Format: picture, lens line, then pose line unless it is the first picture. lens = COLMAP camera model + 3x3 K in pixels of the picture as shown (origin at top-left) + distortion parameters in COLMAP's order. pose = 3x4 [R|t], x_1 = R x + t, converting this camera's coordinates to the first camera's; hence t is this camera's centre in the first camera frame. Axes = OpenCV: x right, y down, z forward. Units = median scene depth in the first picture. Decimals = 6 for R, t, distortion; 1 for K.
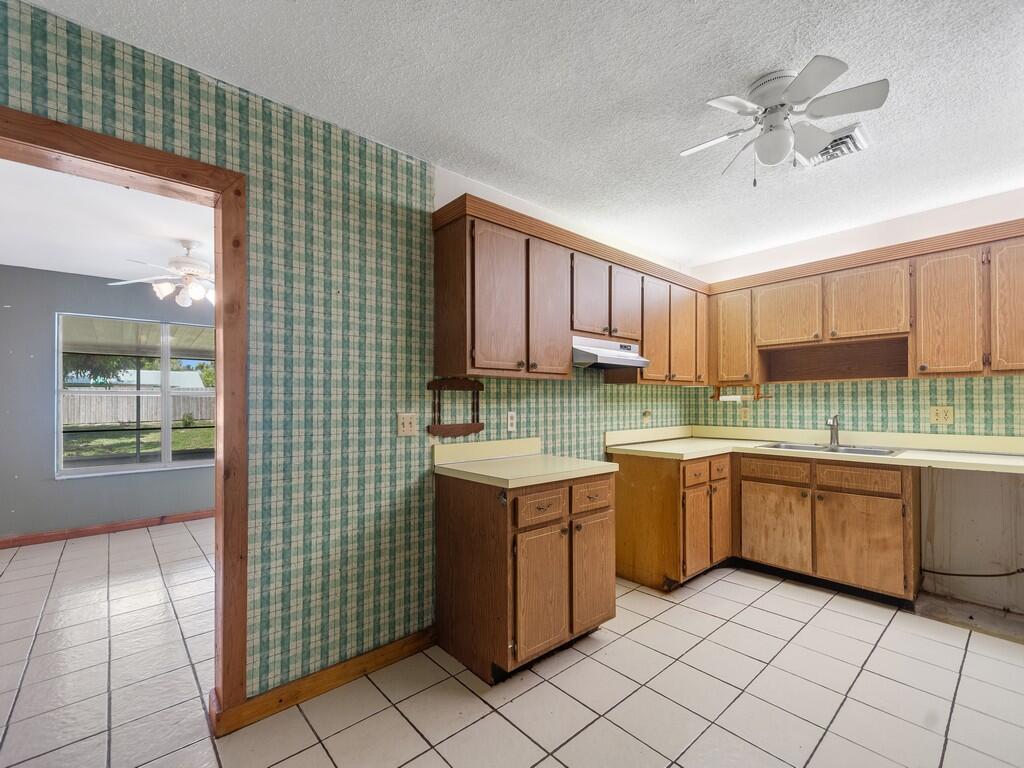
lens RADIAL K [[451.8, 0, 506.2], [0, 451.8, 398.2], [0, 0, 1]] dist [0.022552, -0.012630]
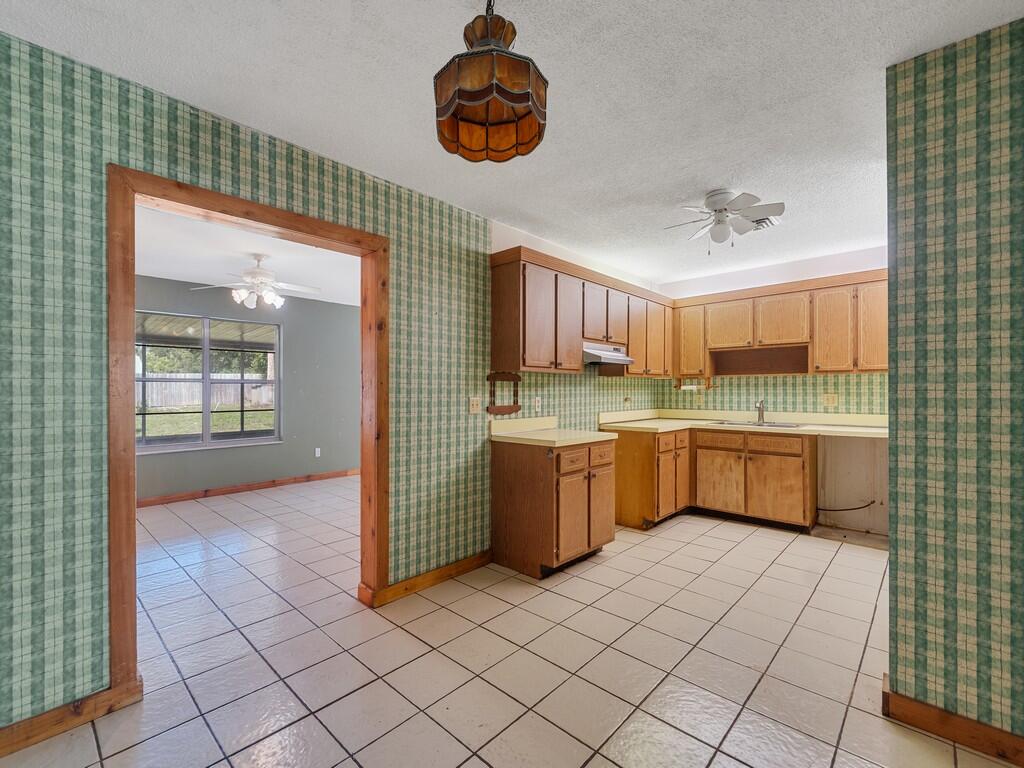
lens RADIAL K [[462.8, 0, 511.1], [0, 462.8, 387.7], [0, 0, 1]] dist [0.000372, 0.000208]
pose [[0.994059, 0.004372, 0.108756, -0.215905], [-0.004722, 0.999984, 0.002965, -0.001964], [-0.108741, -0.003461, 0.994064, -0.363380]]
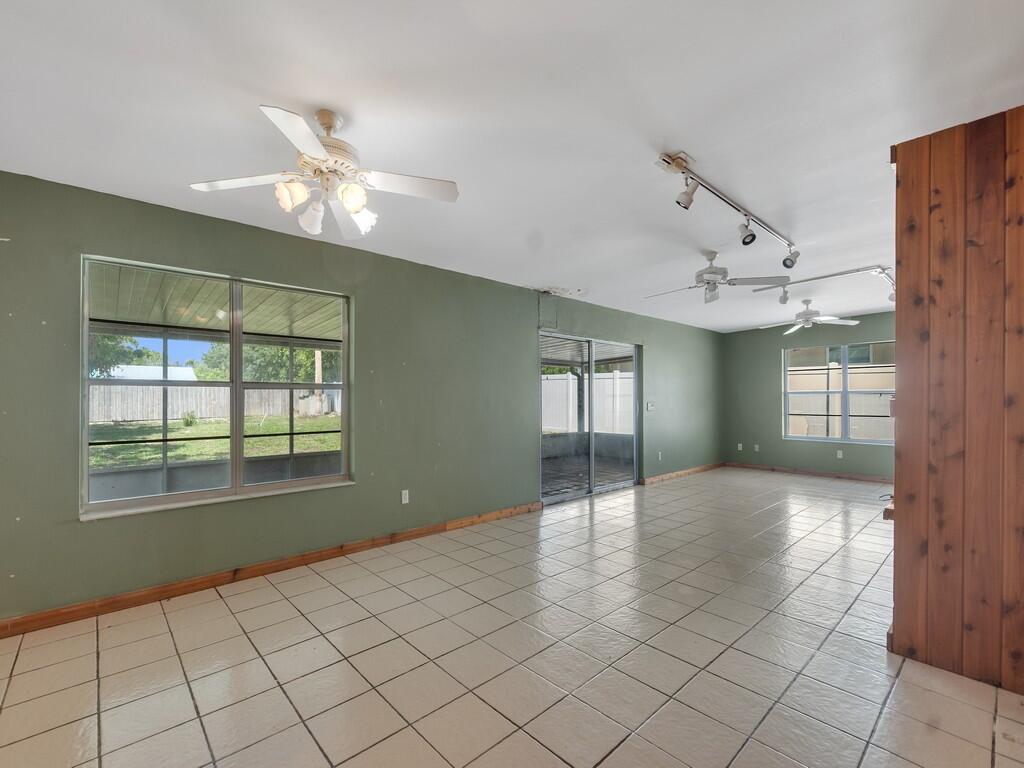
lens RADIAL K [[456.2, 0, 493.0], [0, 456.2, 397.7], [0, 0, 1]] dist [0.022571, -0.010339]
pose [[0.999996, 0.002164, 0.001771, -0.631009], [-0.002169, 0.999994, 0.002740, 0.010014], [-0.001765, -0.002744, 0.999995, 0.546186]]
